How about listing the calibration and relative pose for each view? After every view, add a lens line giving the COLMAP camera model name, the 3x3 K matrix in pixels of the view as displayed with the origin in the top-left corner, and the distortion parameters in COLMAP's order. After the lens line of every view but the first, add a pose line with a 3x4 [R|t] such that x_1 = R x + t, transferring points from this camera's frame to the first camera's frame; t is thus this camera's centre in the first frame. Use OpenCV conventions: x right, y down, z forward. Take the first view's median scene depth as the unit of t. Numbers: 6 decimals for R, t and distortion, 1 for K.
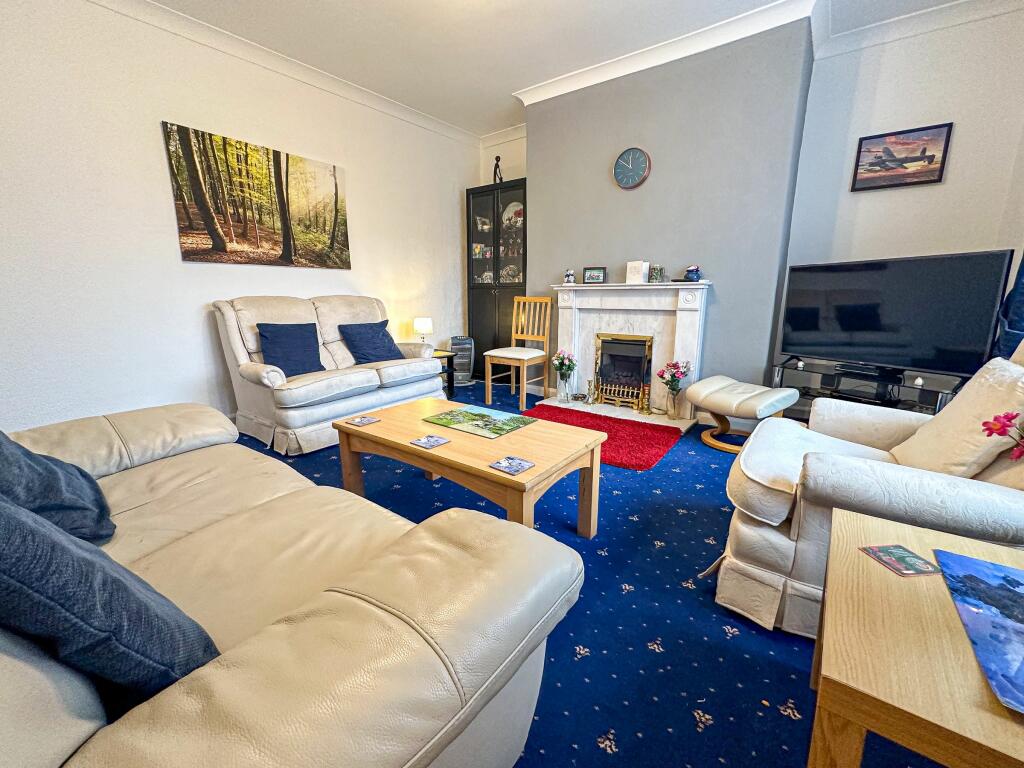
lens RADIAL K [[418.0, 0, 512.0], [0, 418.0, 384.0], [0, 0, 1]] dist [-0.019554, 0.000082]
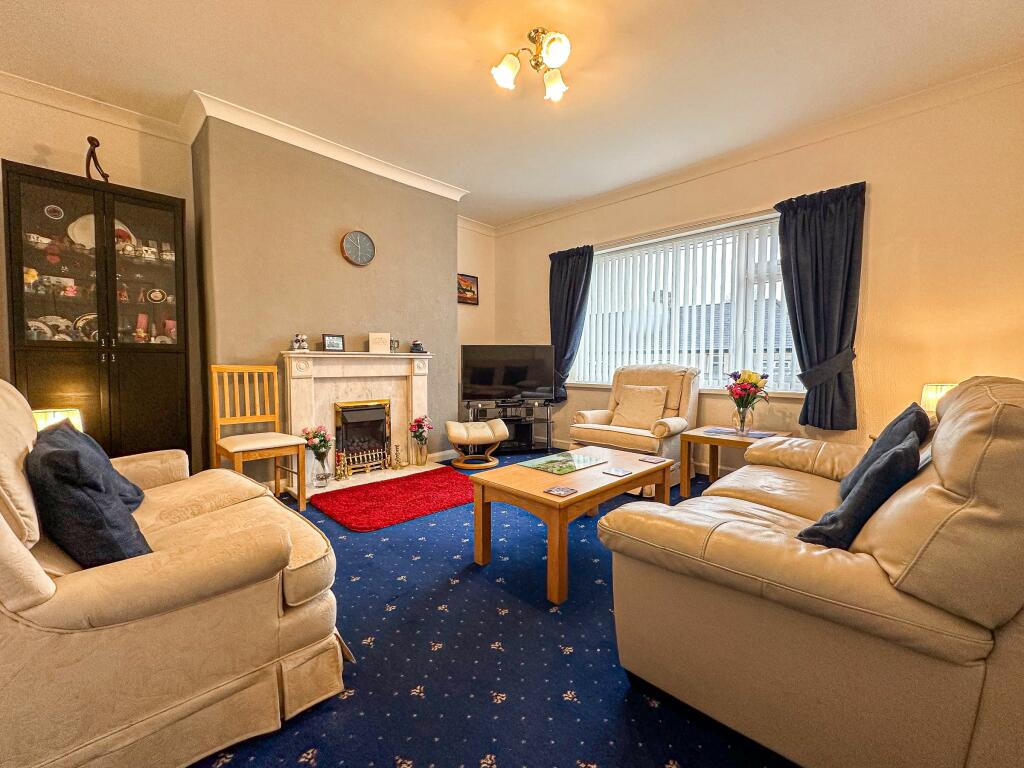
lens RADIAL K [[419.0, 0, 509.9], [0, 419.0, 383.6], [0, 0, 1]] dist [-0.002381, 0.000016]
pose [[0.145602, -0.042215, 0.988442, -0.717003], [0.208198, 0.978024, 0.011102, -0.099690], [-0.967189, 0.204175, 0.151191, 0.503065]]
